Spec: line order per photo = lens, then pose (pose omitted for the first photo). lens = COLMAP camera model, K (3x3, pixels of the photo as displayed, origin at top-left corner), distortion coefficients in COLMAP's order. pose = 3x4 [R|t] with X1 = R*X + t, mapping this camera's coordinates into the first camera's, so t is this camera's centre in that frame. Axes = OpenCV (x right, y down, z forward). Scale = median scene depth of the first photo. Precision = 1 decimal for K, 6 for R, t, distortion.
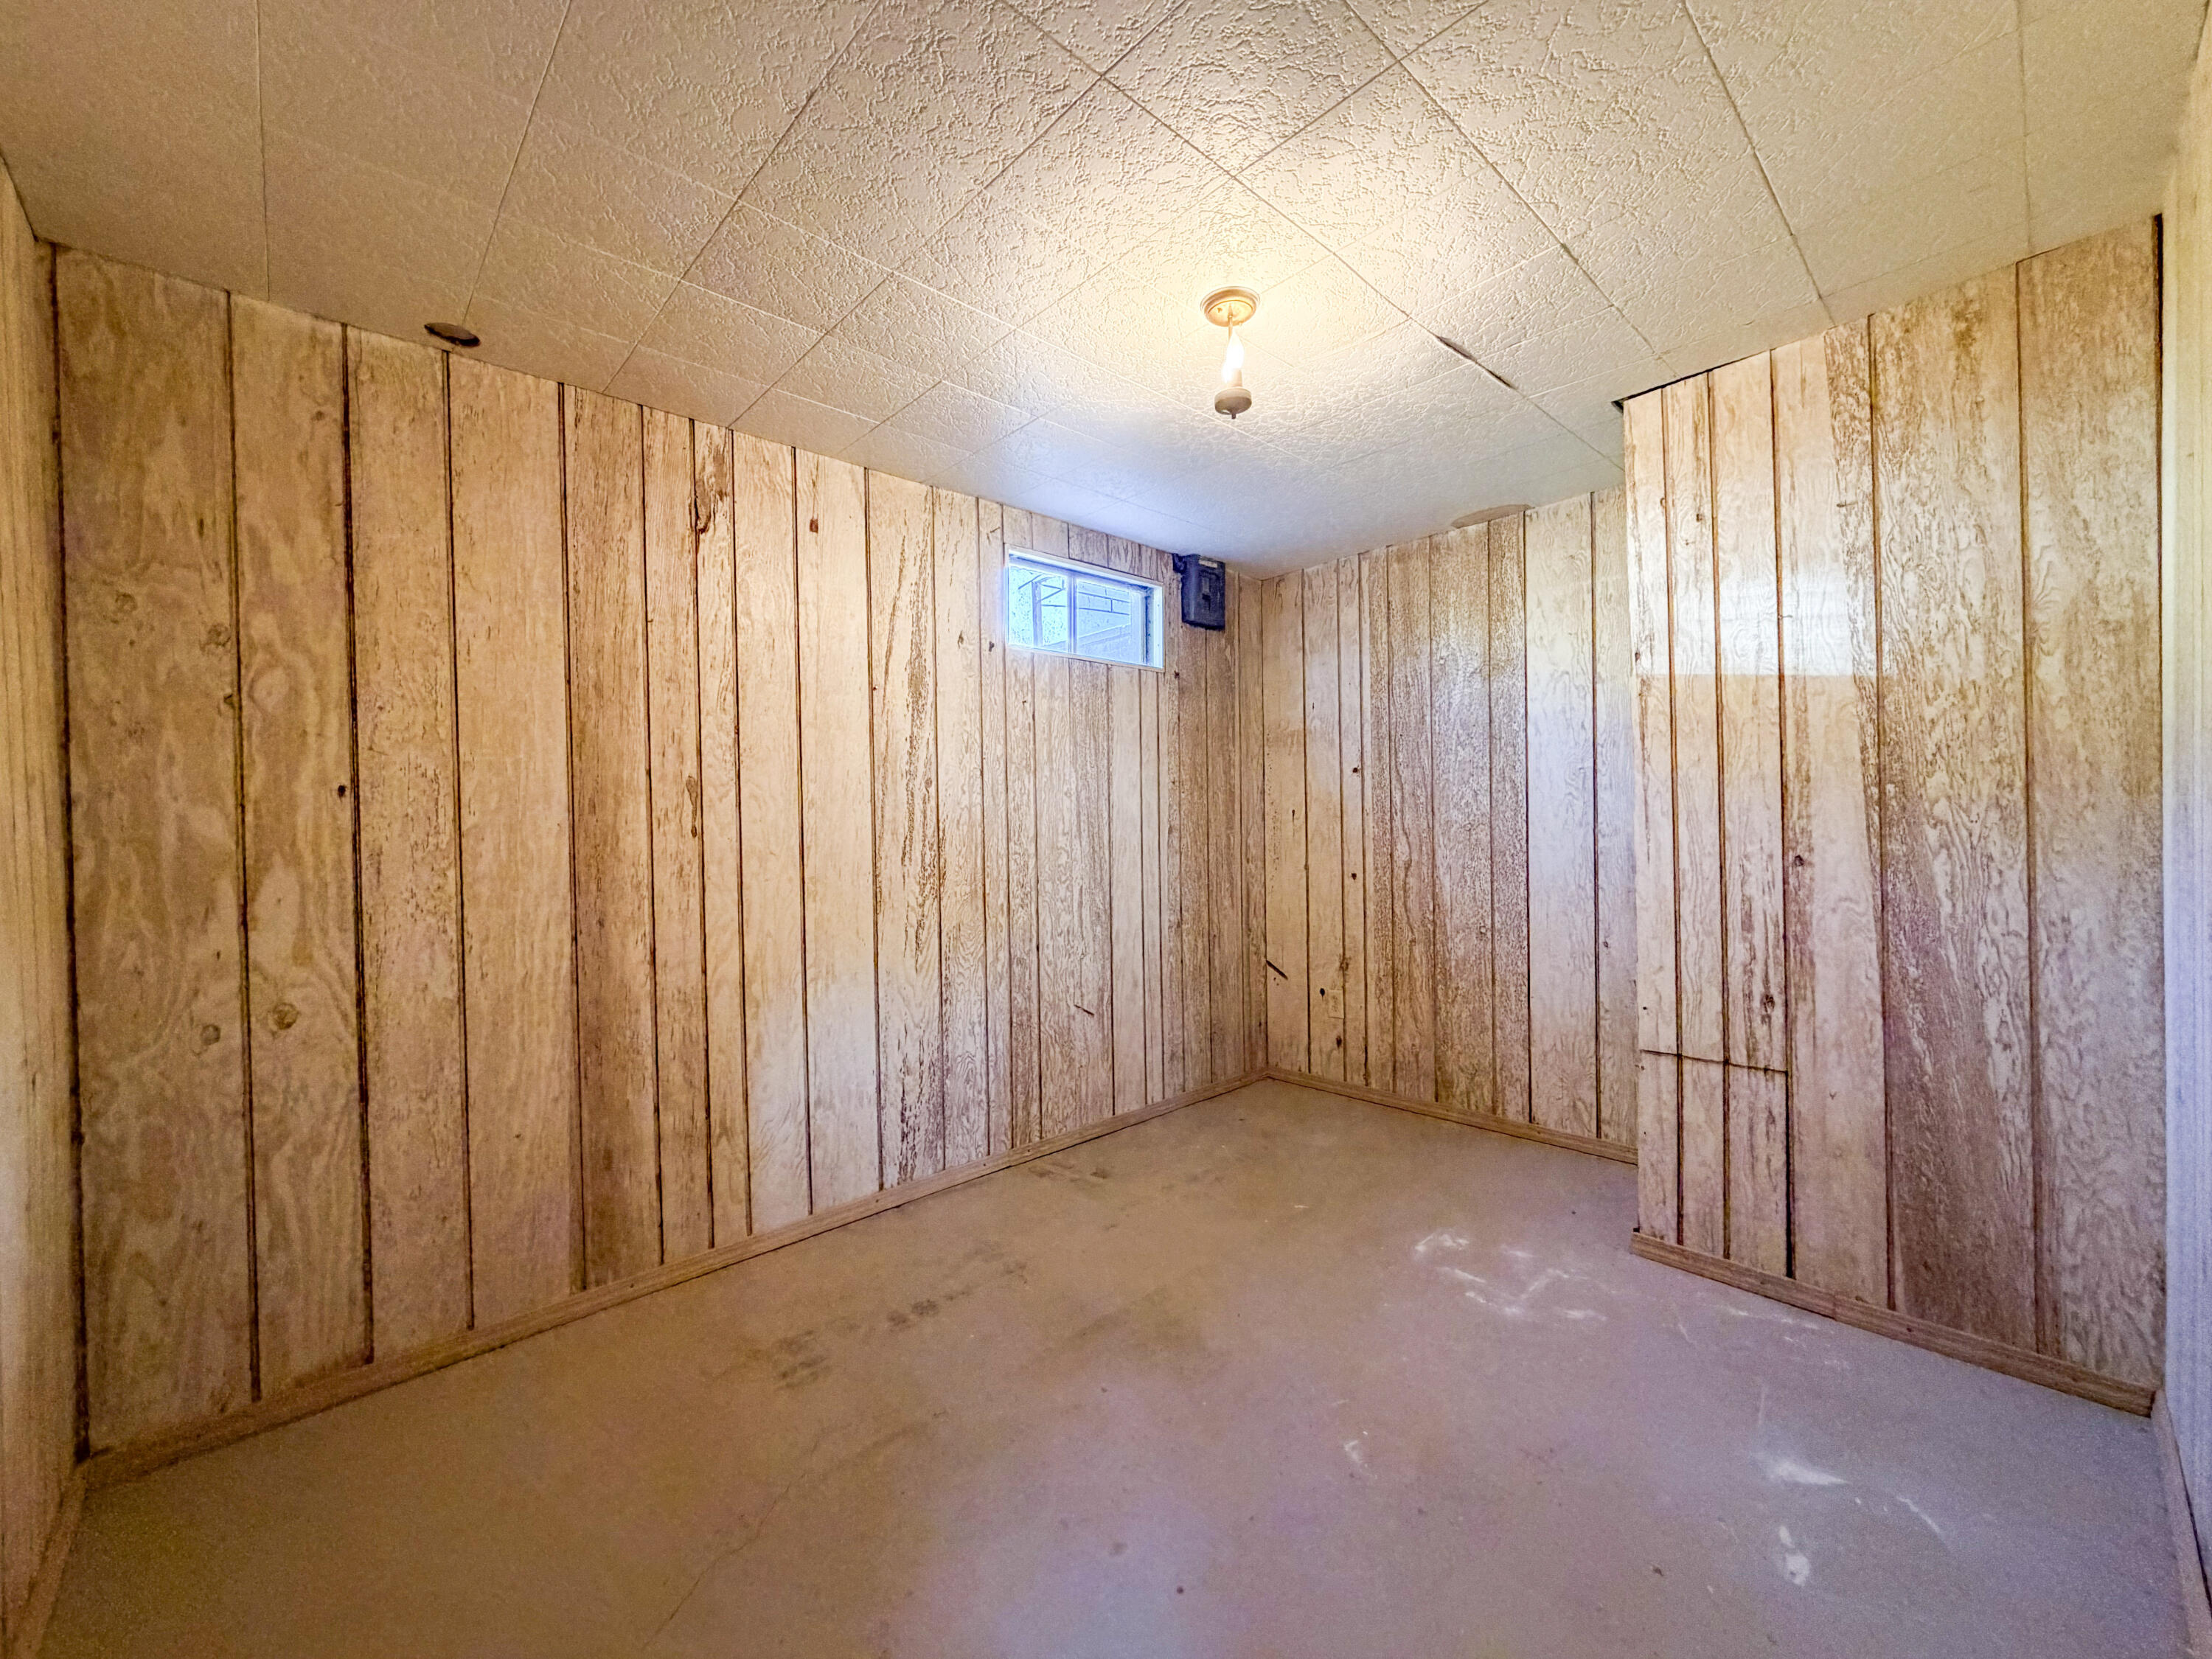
lens RADIAL K [[897.9, 0, 1119.3], [0, 897.9, 831.9], [0, 0, 1]] dist [-0.001257, 0.000836]
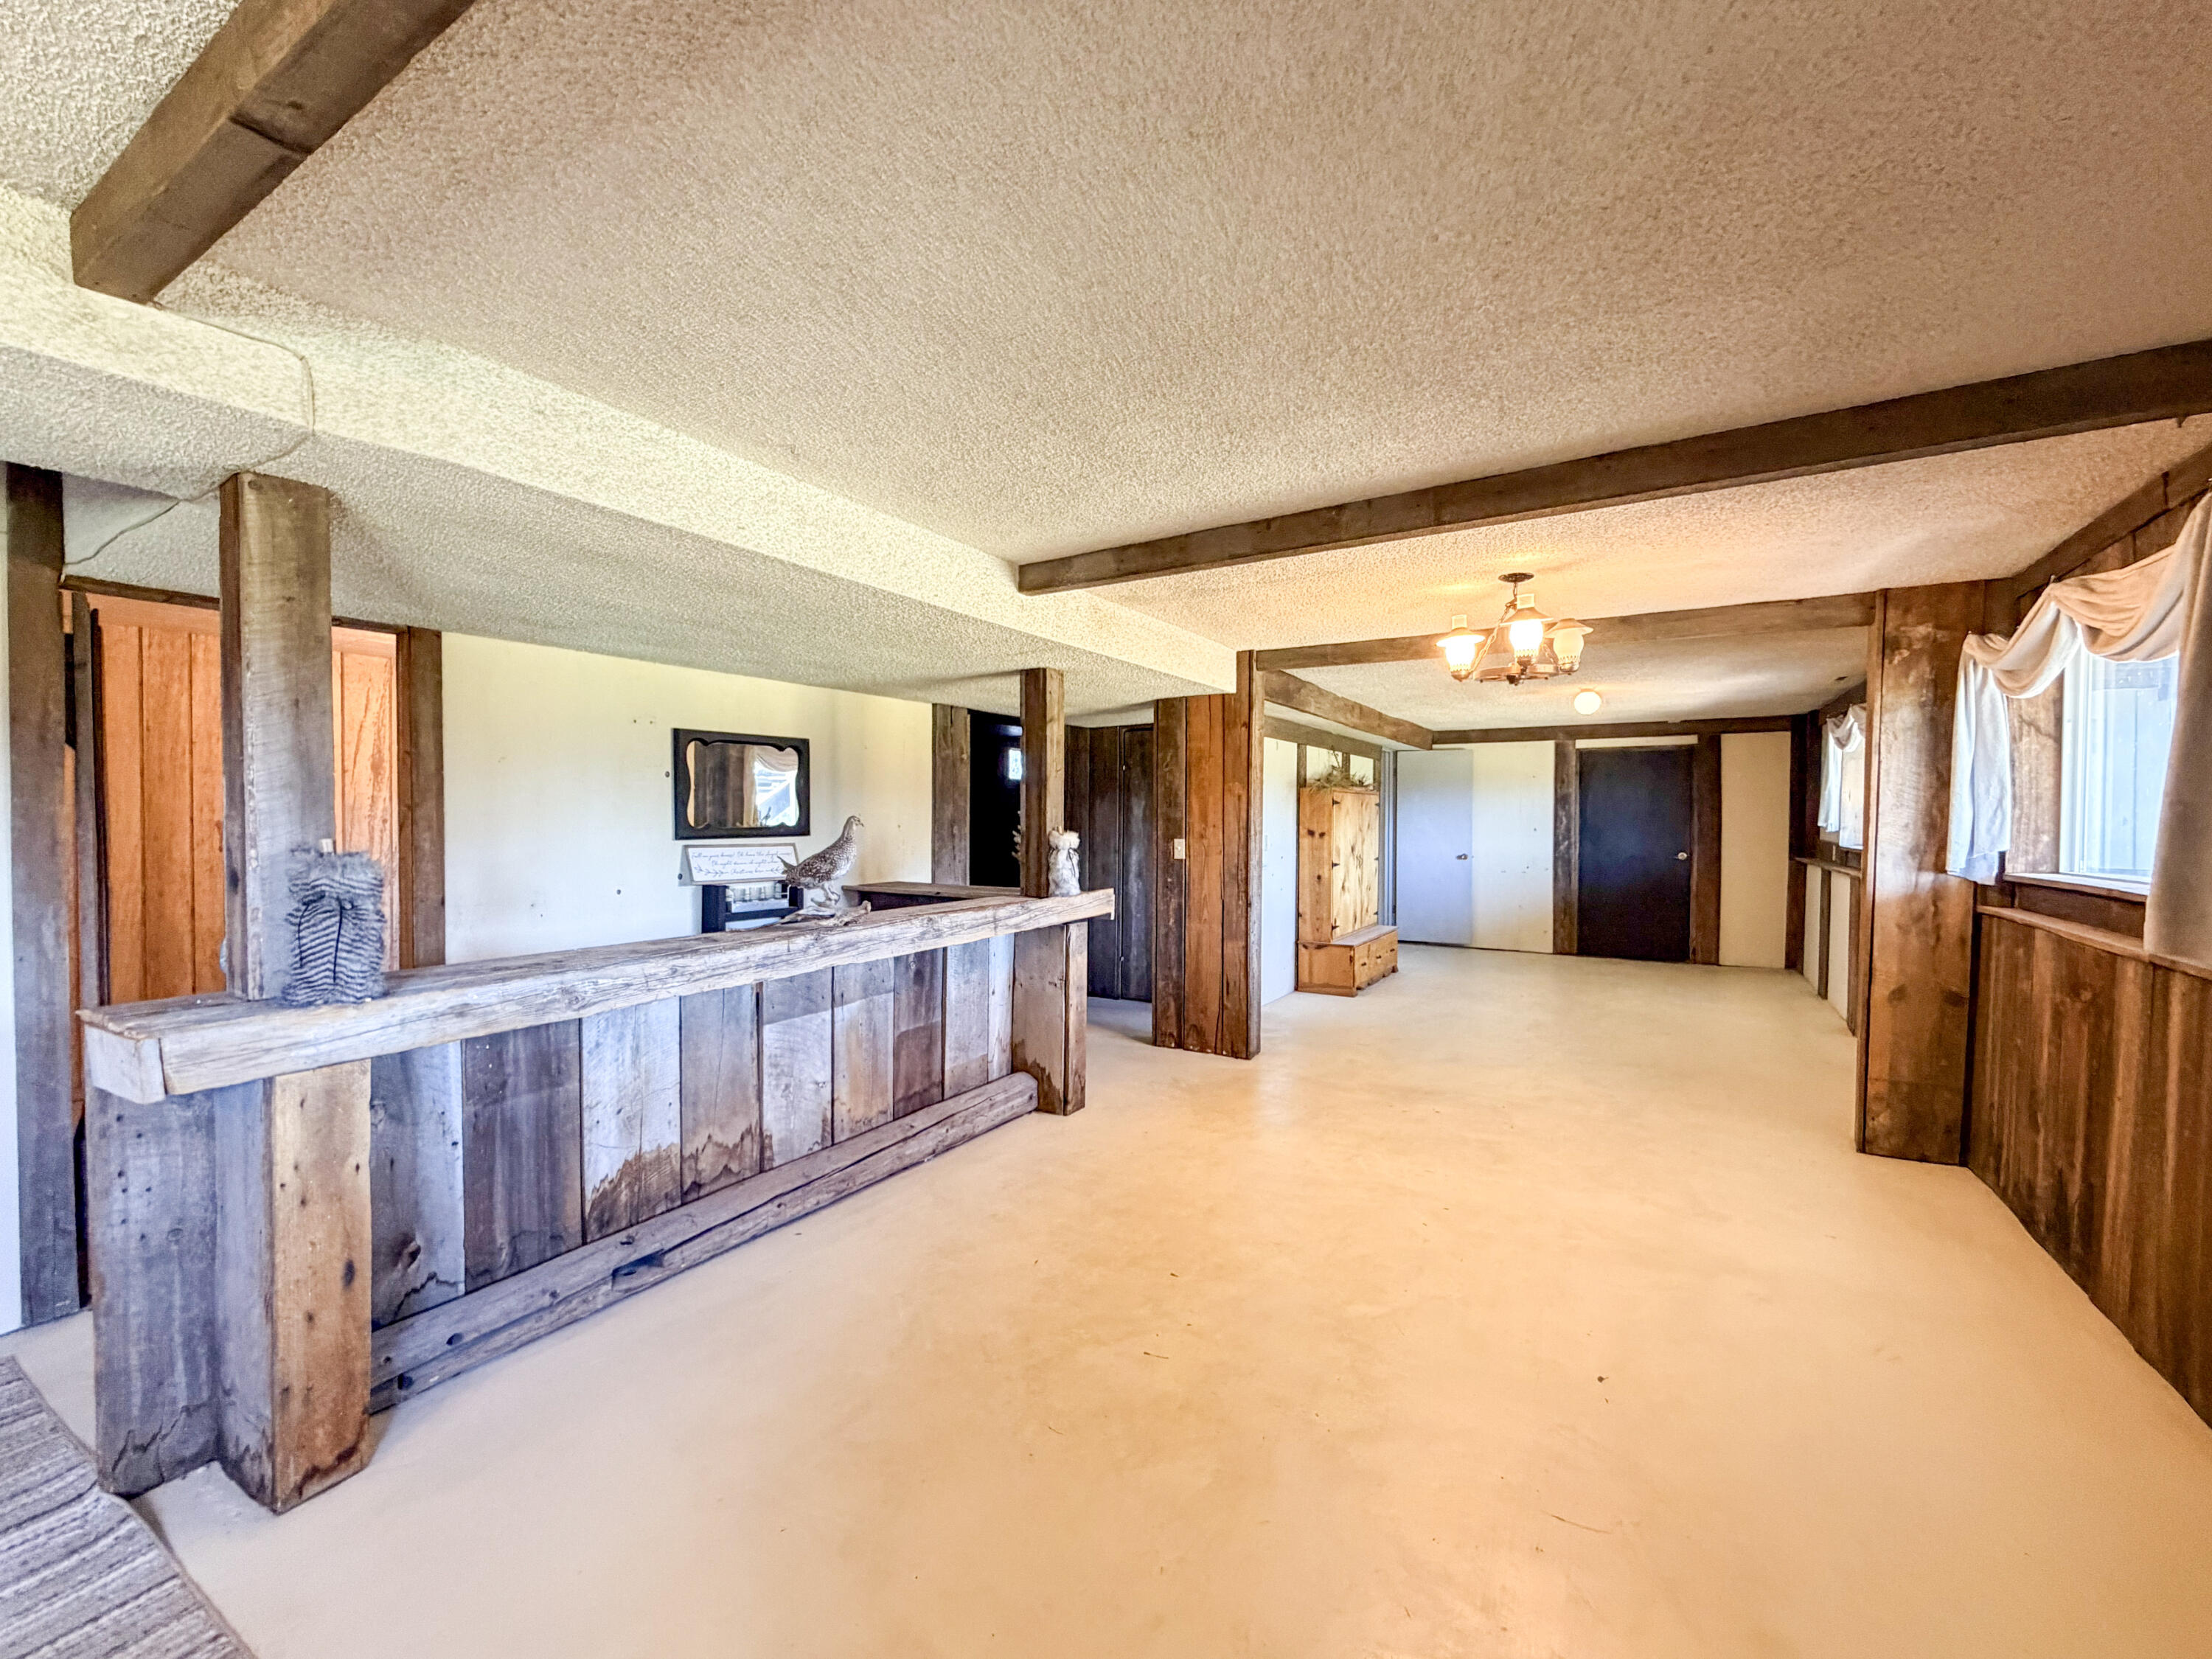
lens RADIAL K [[897.9, 0, 1091.5], [0, 897.9, 830.0], [0, 0, 1]] dist [-0.001257, 0.000836]
pose [[0.961925, 0.022089, 0.272421, 0.852928], [-0.024562, 0.999682, 0.005669, -0.103429], [-0.272209, -0.012144, 0.962161, -1.456646]]
